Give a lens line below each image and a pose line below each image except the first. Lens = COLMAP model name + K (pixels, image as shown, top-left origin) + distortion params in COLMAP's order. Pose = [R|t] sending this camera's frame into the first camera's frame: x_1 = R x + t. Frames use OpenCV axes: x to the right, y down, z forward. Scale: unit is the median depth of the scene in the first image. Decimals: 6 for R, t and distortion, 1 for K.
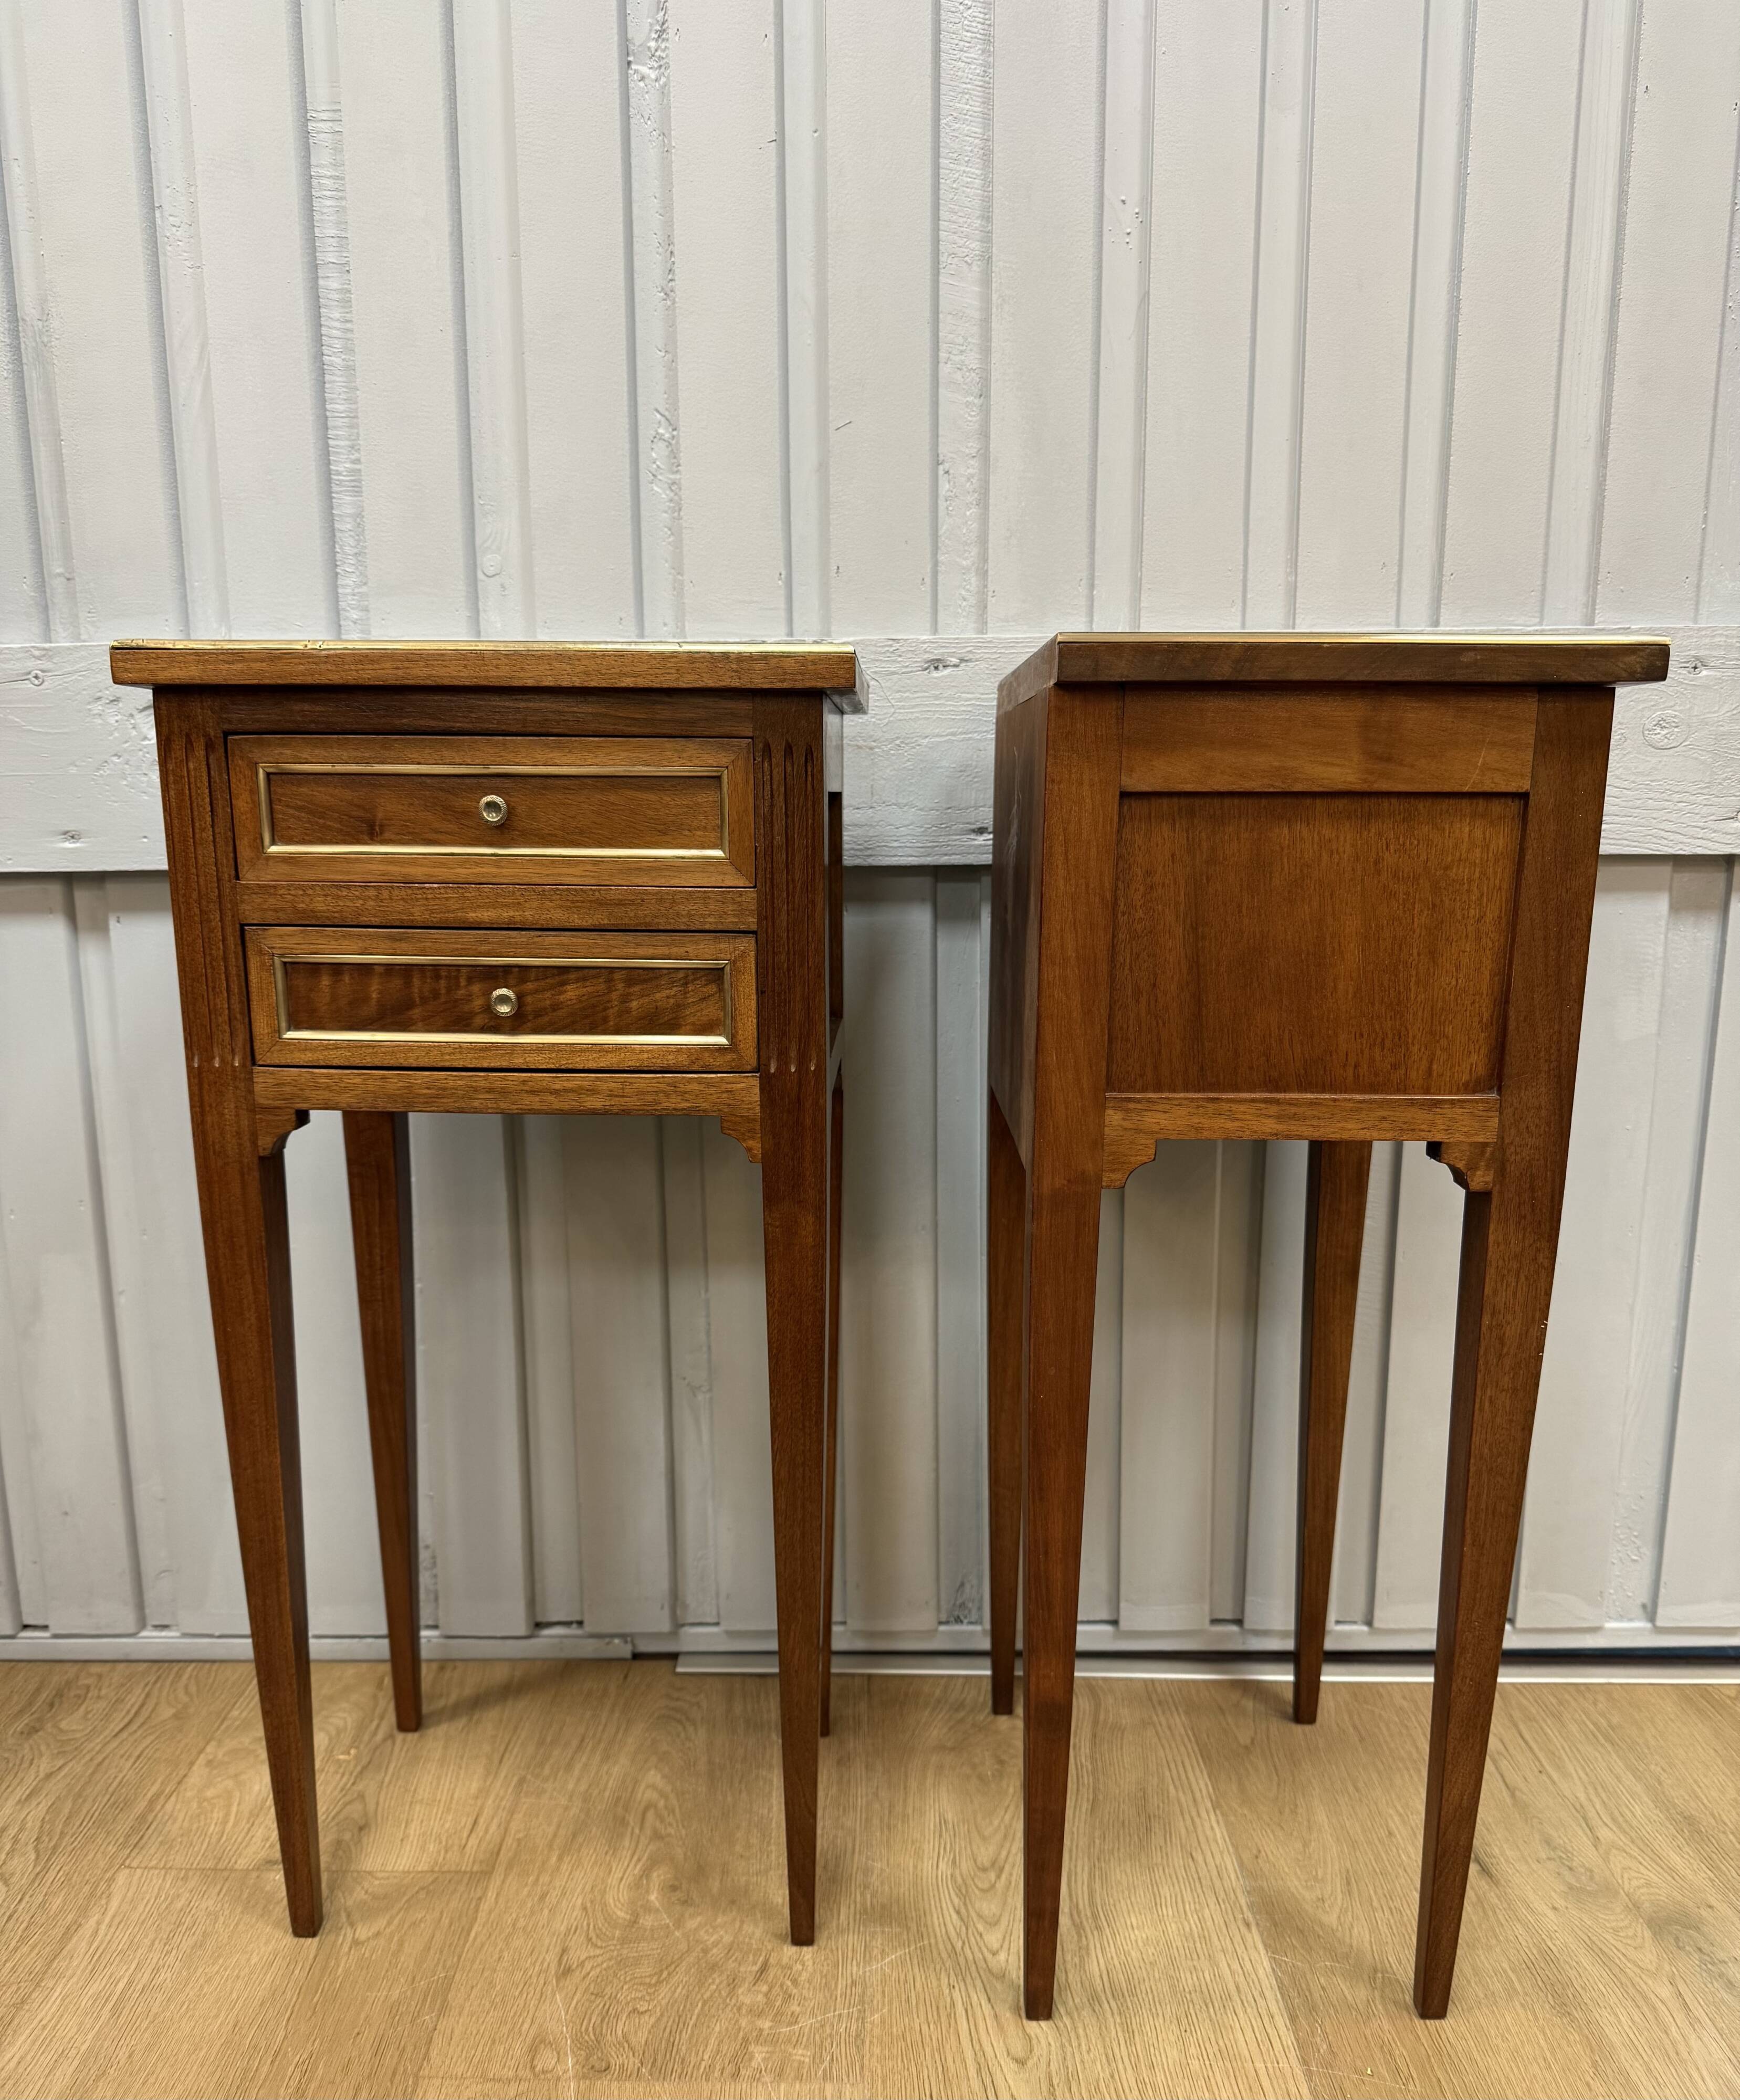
lens RADIAL K [[1680.5, 0, 863.5], [0, 1680.5, 1161.0], [0, 0, 1]] dist [-0.004004, -0.009949]
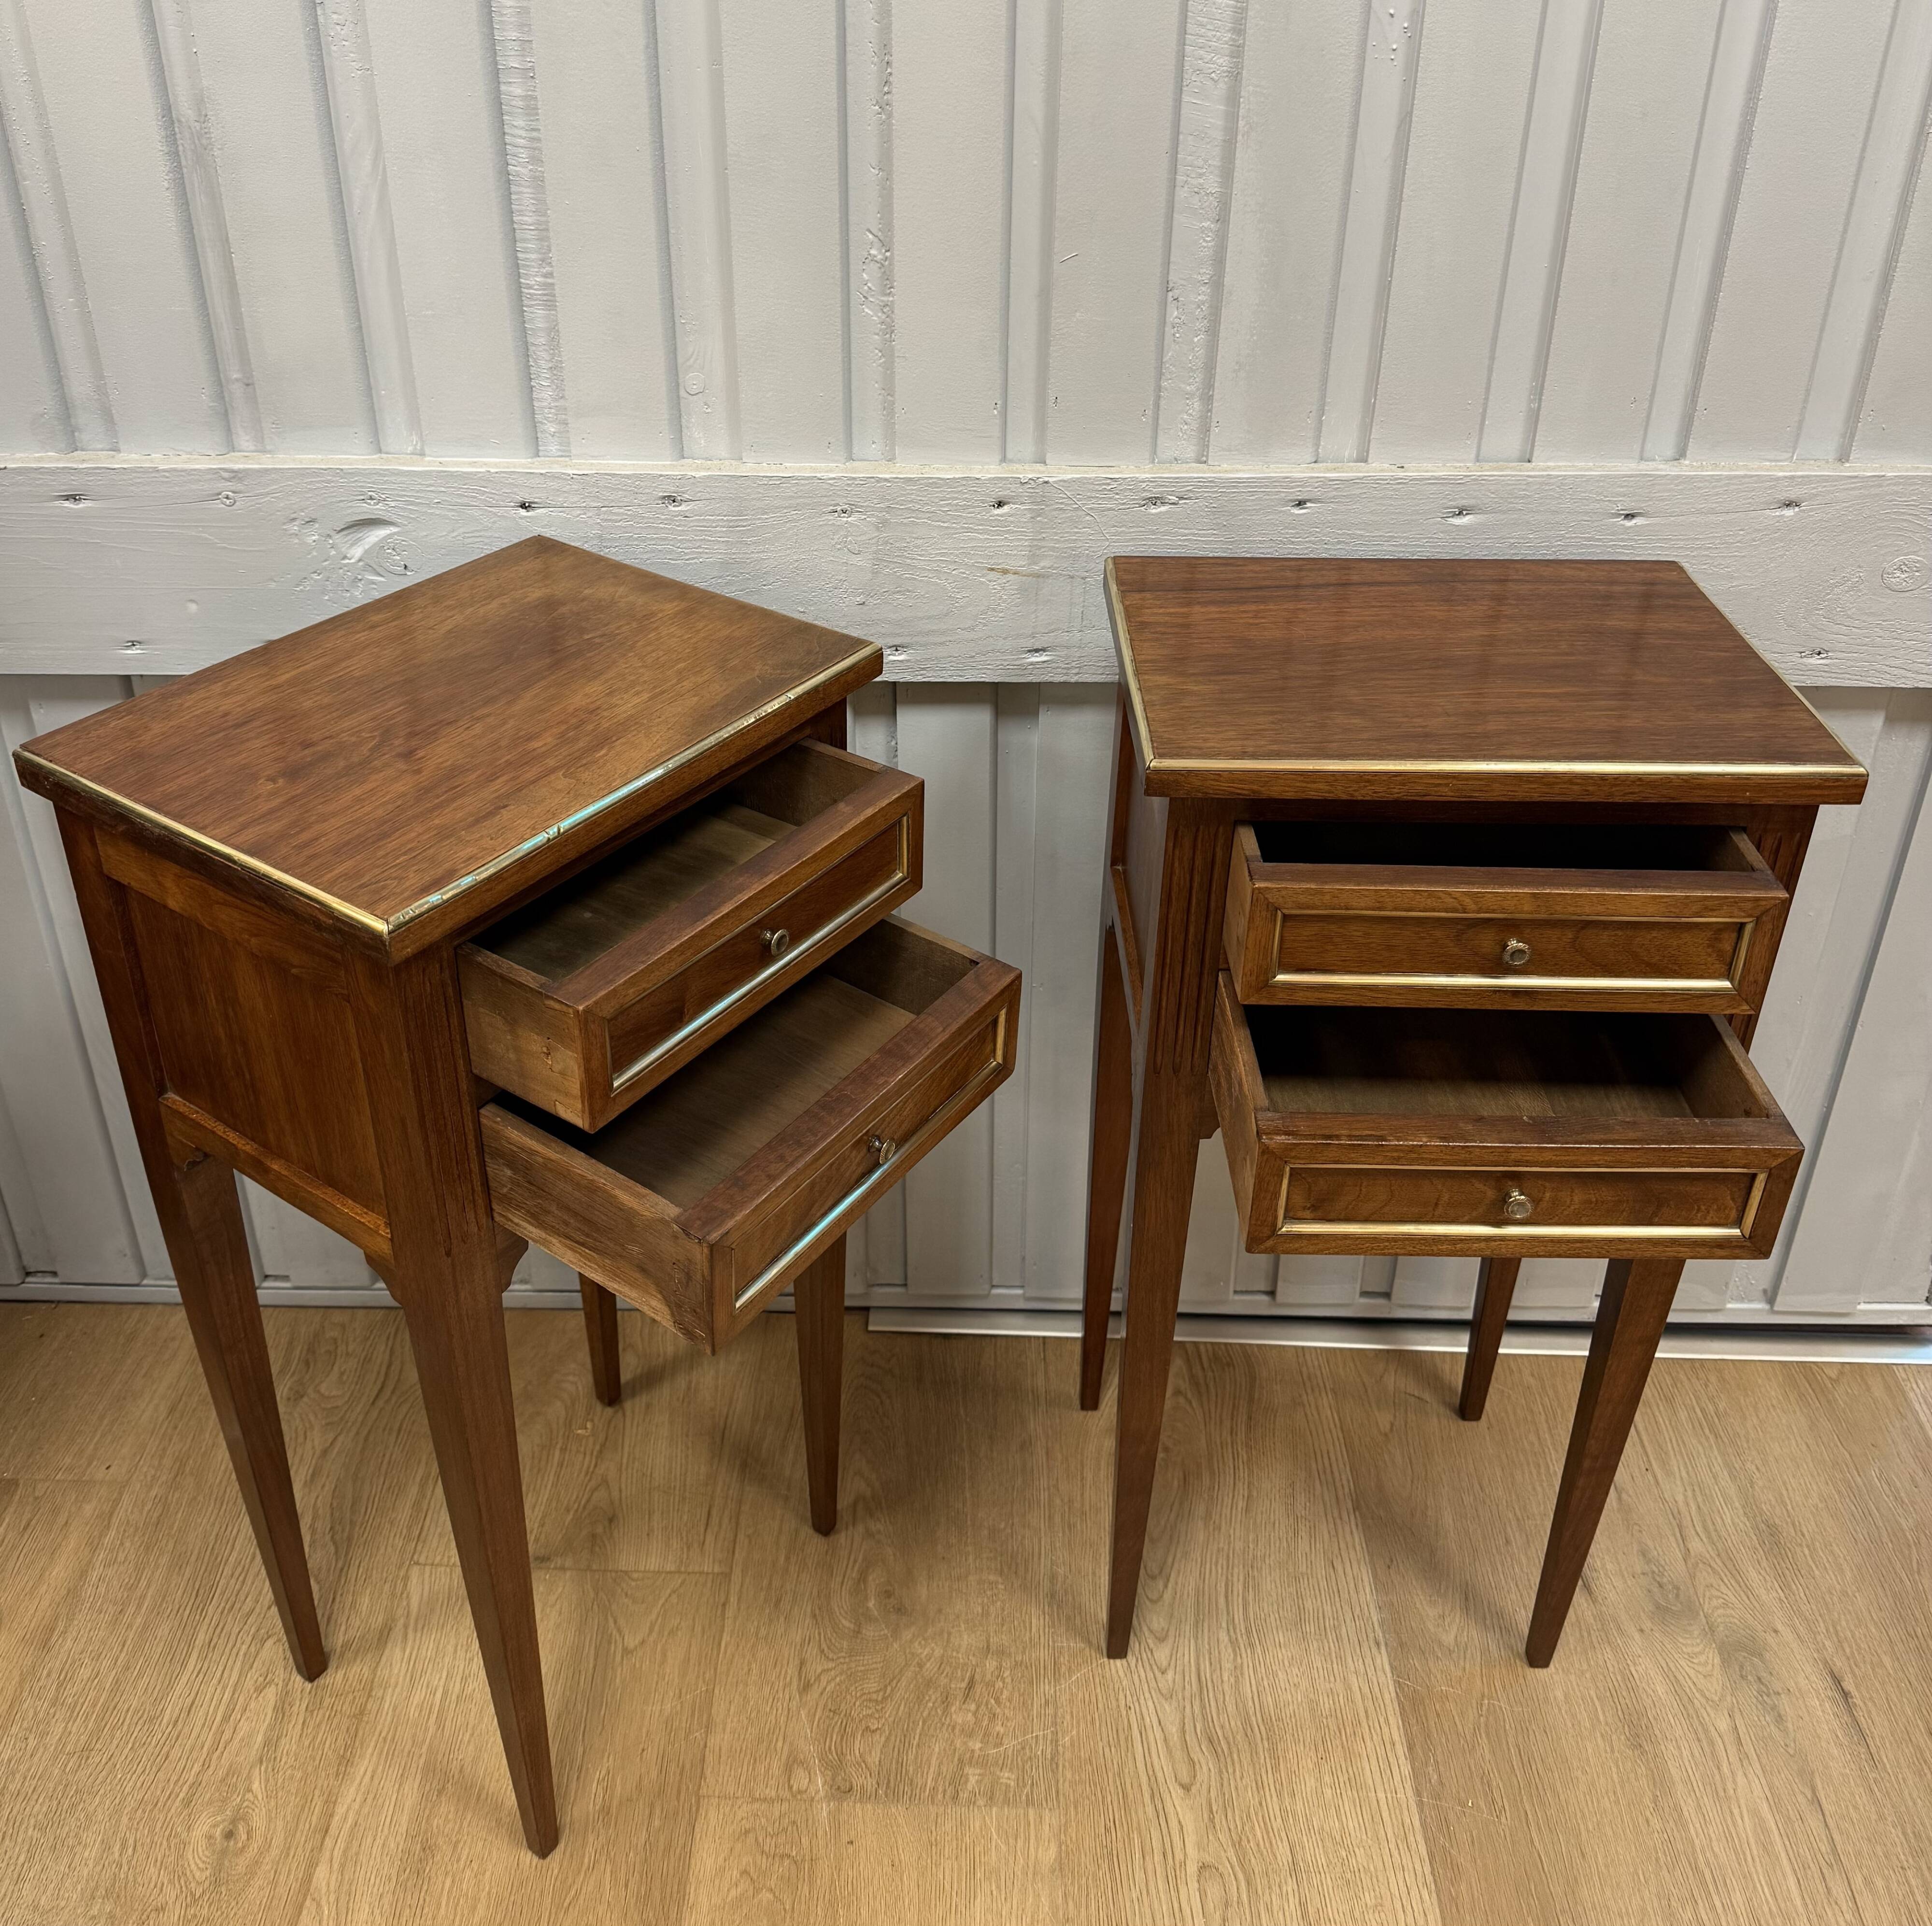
lens RADIAL K [[1908.9, 0, 935.1], [0, 1908.9, 800.5], [0, 0, 1]] dist [0.021958, -0.043636]
pose [[0.999837, 0.015693, -0.008884, -0.072830], [-0.012406, 0.956107, 0.292755, -0.460112], [0.013088, -0.292597, 0.956146, -0.107091]]
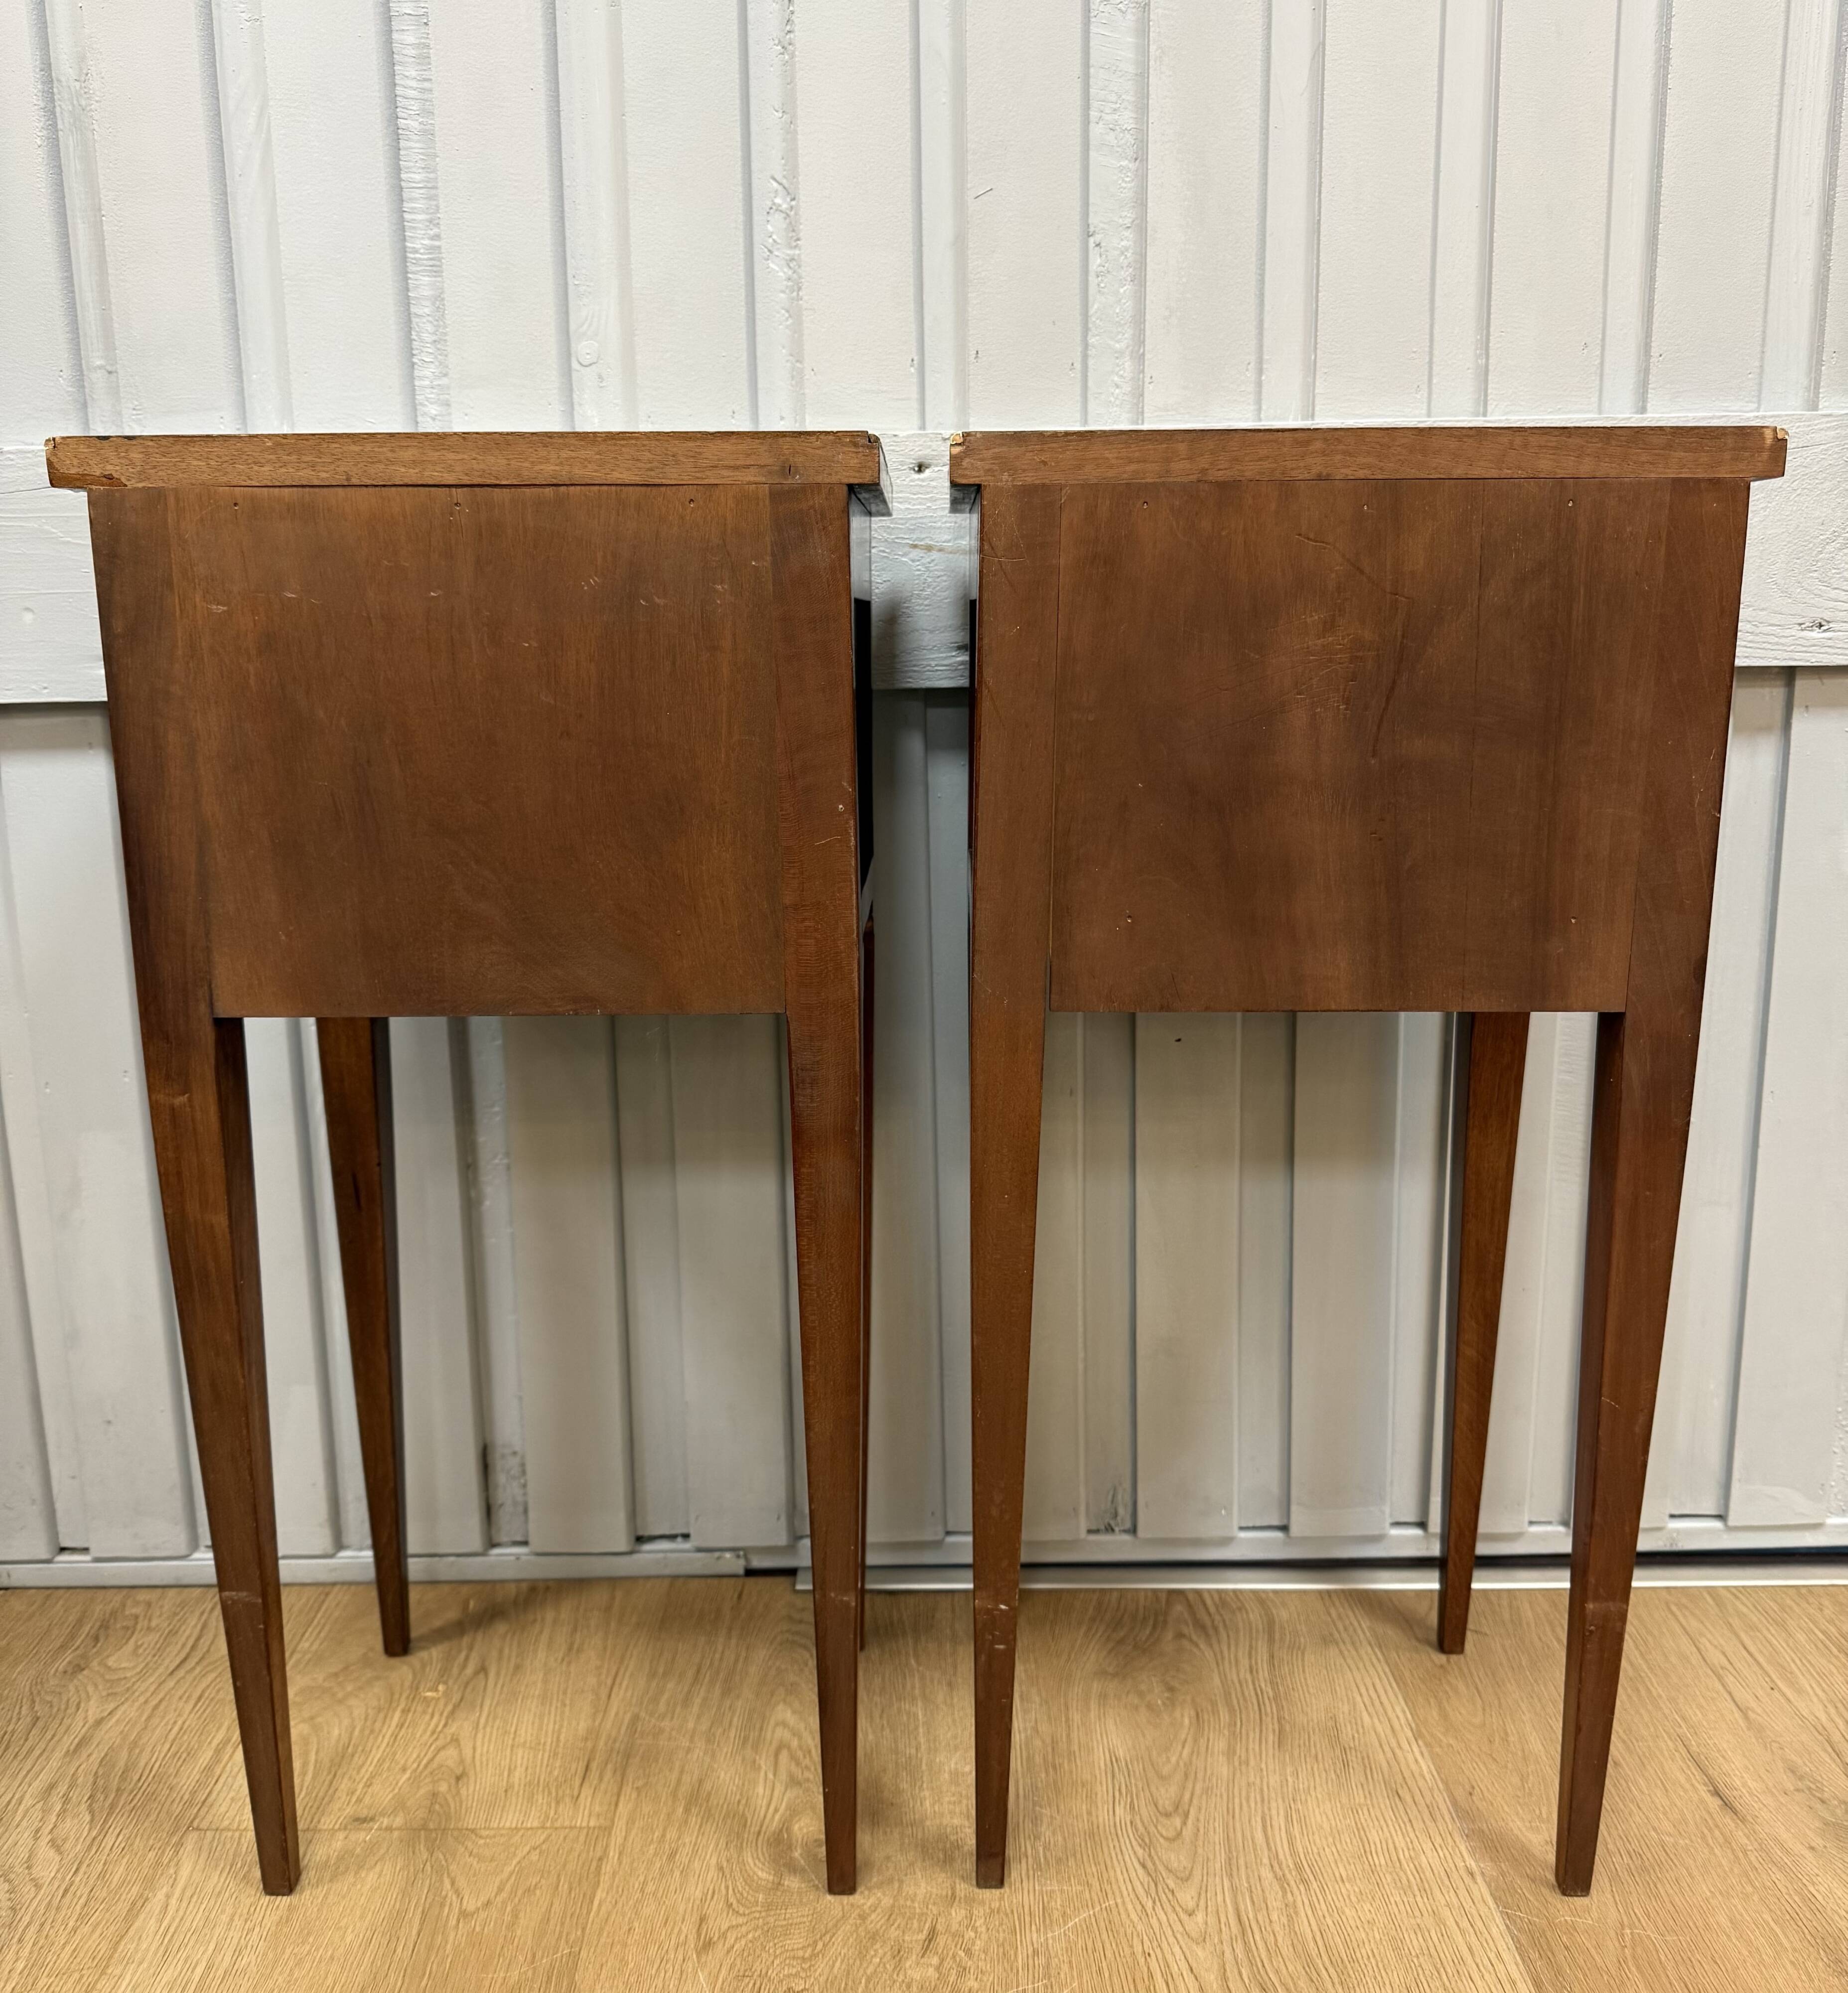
lens RADIAL K [[1786.9, 0, 919.3], [0, 1786.9, 997.8], [0, 0, 1]] dist [-0.011015, -0.000046]
pose [[0.999860, -0.011832, 0.011871, -0.062591], [0.011910, 0.999908, -0.006529, -0.004501], [-0.011793, 0.006669, 0.999908, 0.055290]]
